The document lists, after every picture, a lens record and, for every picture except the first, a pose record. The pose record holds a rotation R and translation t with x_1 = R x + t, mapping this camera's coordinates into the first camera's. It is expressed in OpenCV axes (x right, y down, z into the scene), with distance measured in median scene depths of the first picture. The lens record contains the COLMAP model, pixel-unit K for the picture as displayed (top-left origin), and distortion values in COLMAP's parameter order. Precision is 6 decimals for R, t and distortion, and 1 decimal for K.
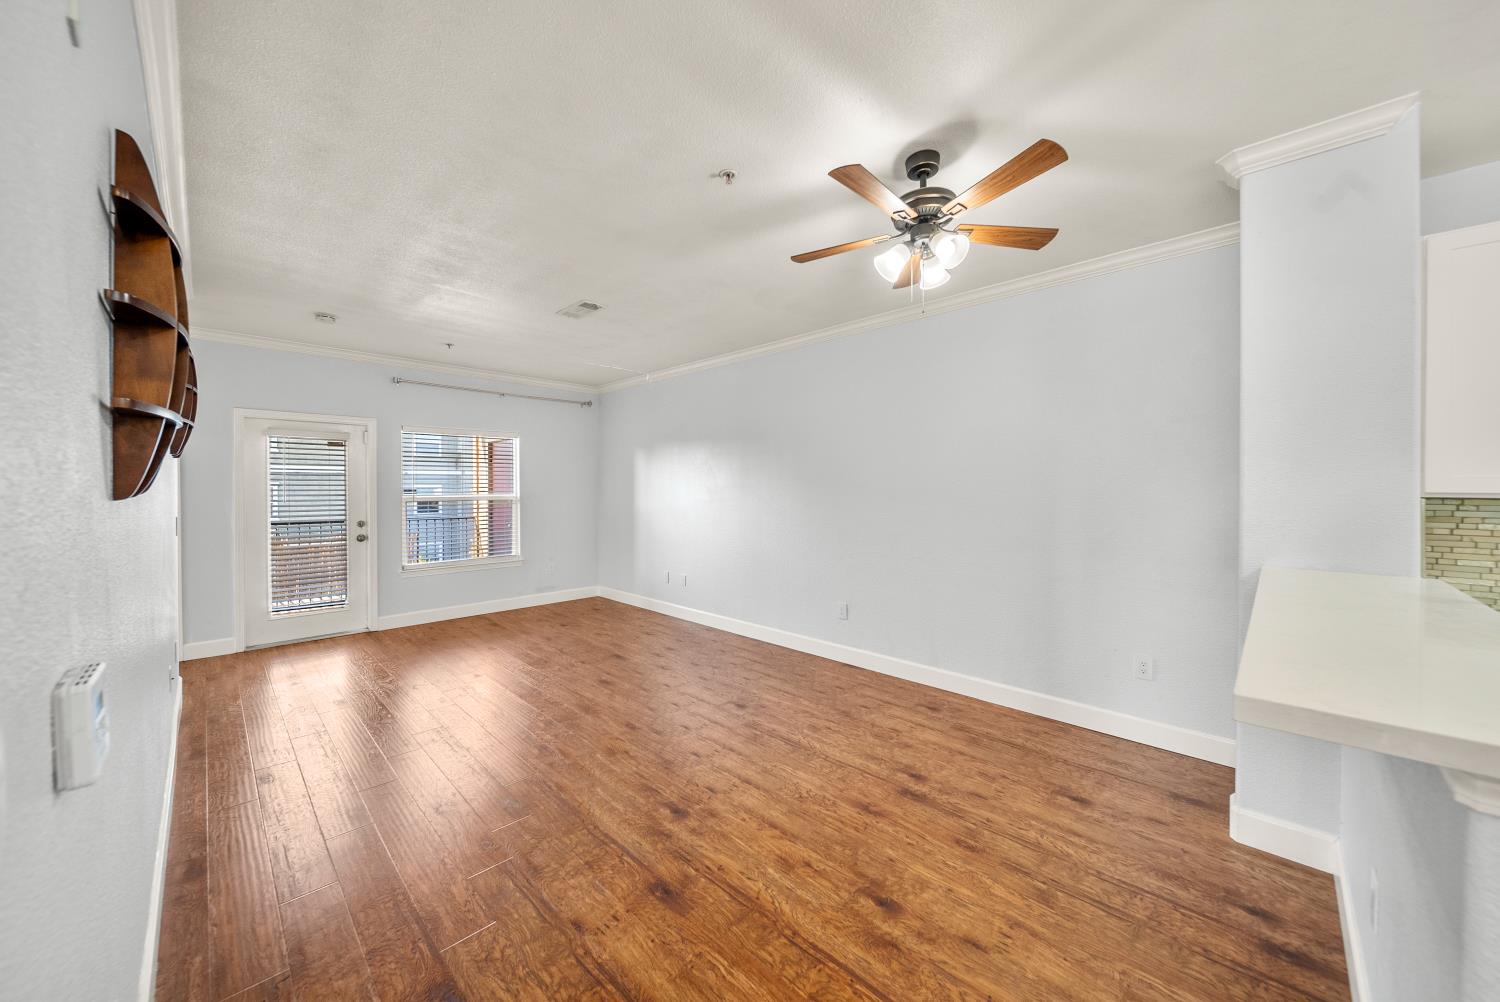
lens RADIAL K [[545.4, 0, 750.0], [0, 545.4, 501.0], [0, 0, 1]] dist [0.002639, 0.000193]
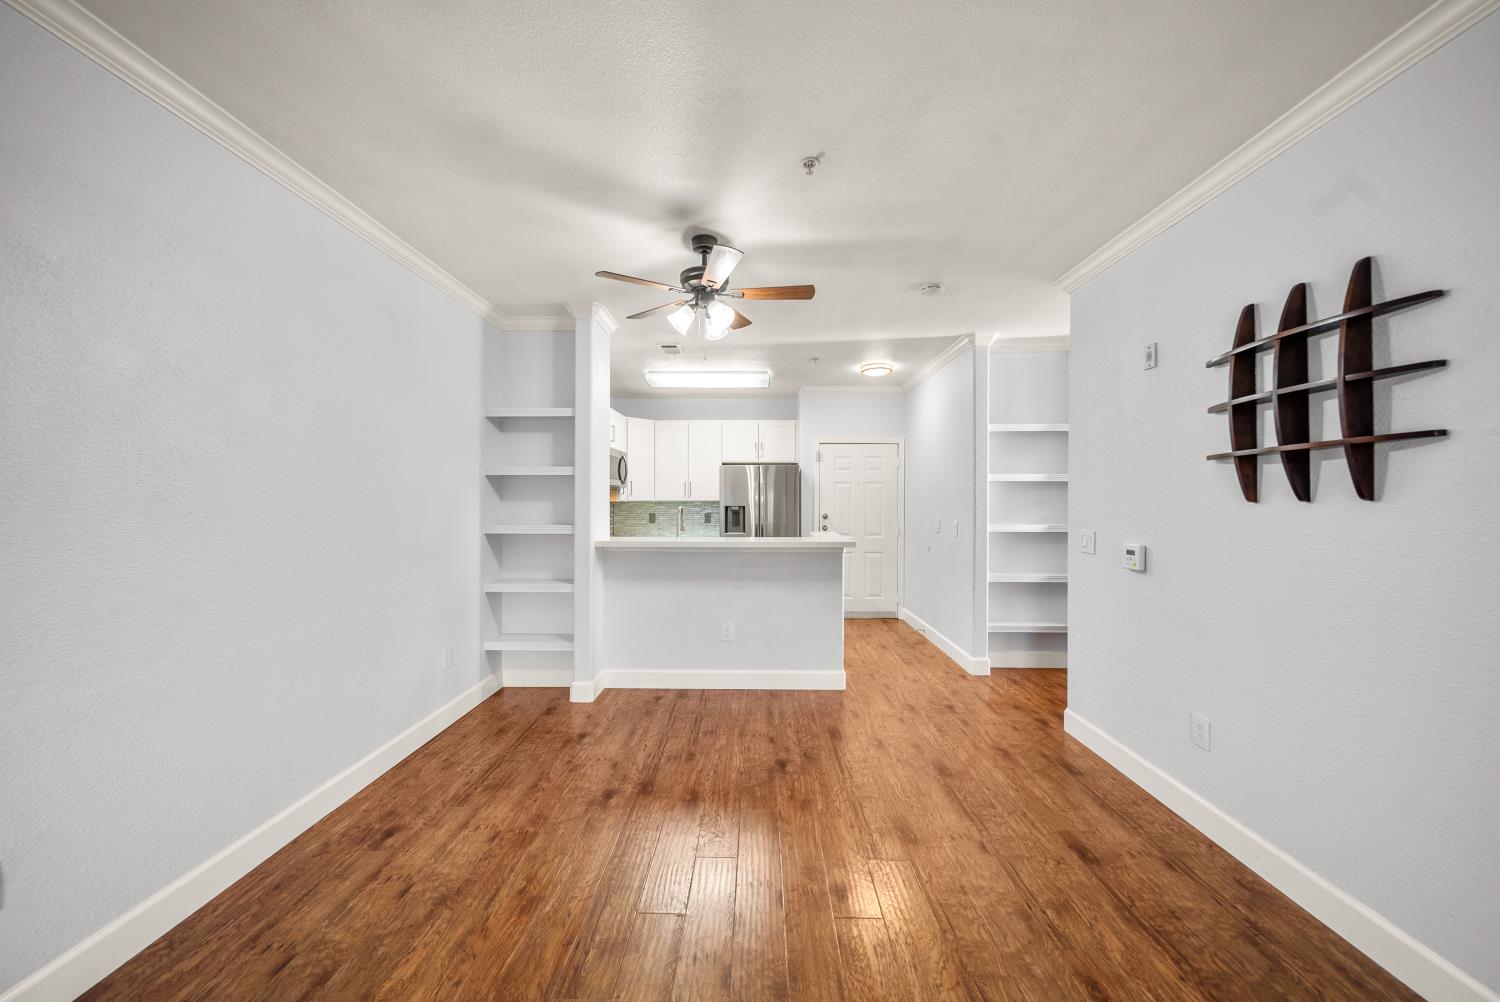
lens RADIAL K [[545.4, 0, 750.0], [0, 545.4, 501.0], [0, 0, 1]] dist [0.002639, 0.000193]
pose [[-0.695267, -0.001061, 0.718751, -0.625080], [0.013773, 0.999796, 0.014798, -0.023439], [-0.718620, 0.020188, -0.695110, 1.664714]]
